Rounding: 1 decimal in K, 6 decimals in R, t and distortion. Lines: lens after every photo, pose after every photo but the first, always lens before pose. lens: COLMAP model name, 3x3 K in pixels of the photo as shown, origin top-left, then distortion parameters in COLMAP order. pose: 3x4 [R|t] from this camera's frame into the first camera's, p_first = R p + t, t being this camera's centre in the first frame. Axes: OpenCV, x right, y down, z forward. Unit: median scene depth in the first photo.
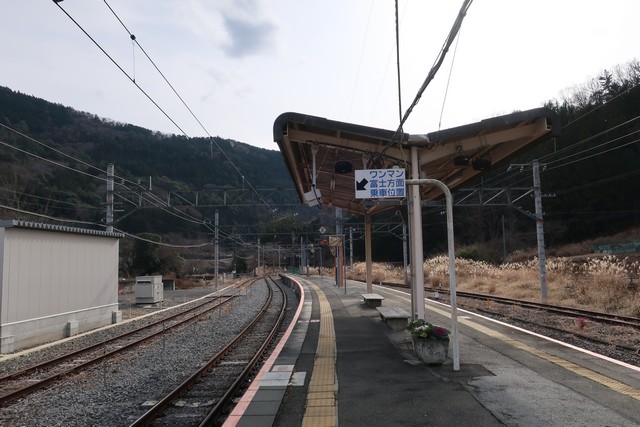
lens RADIAL K [[502.1, 0, 320.0], [0, 502.1, 213.5], [0, 0, 1]] dist [-0.007928, 0.004980]
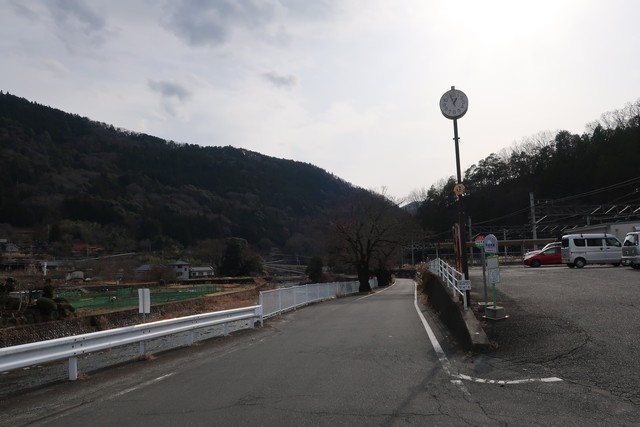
lens RADIAL K [[502.1, 0, 320.0], [0, 502.1, 213.5], [0, 0, 1]] dist [-0.007928, 0.004980]
pose [[0.999583, -0.004297, 0.028552, -0.642619], [0.004669, 0.999905, -0.012986, 0.001067], [-0.028494, 0.013114, 0.999508, -0.452506]]
